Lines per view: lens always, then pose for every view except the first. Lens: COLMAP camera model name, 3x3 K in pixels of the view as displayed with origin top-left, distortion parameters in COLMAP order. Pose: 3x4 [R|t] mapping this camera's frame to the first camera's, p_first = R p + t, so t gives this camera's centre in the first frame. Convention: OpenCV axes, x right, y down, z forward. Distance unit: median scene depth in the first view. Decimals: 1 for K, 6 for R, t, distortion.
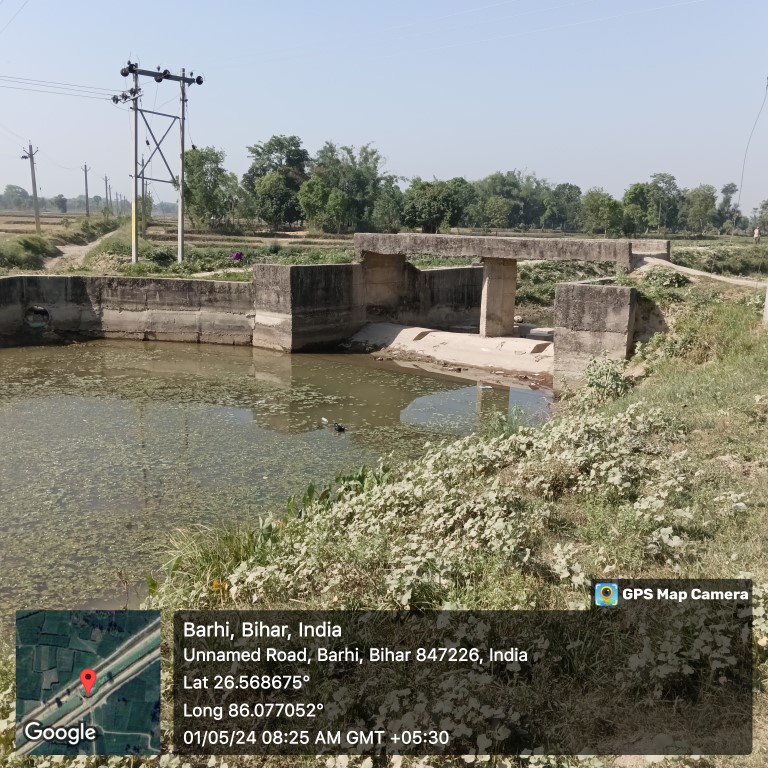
lens RADIAL K [[811.0, 0, 384.0], [0, 811.0, 384.0], [0, 0, 1]] dist [0.082040, -0.145911]
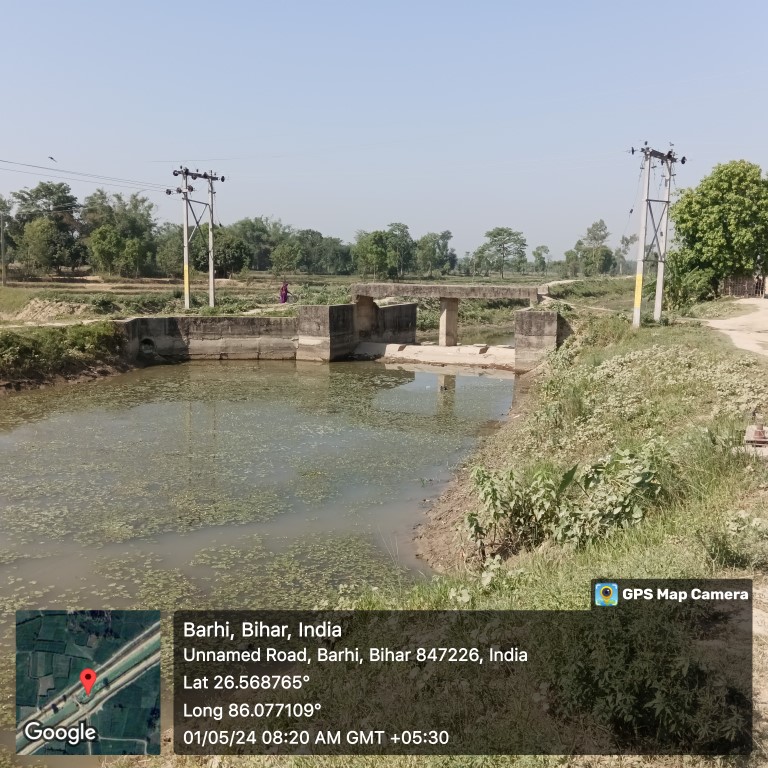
lens RADIAL K [[811.0, 0, 384.0], [0, 811.0, 384.0], [0, 0, 1]] dist [0.082040, -0.145911]
pose [[0.944104, -0.055618, 0.324921, -0.489418], [0.071270, 0.996790, -0.036461, 0.062957], [-0.321850, 0.057580, 0.945038, -0.456486]]
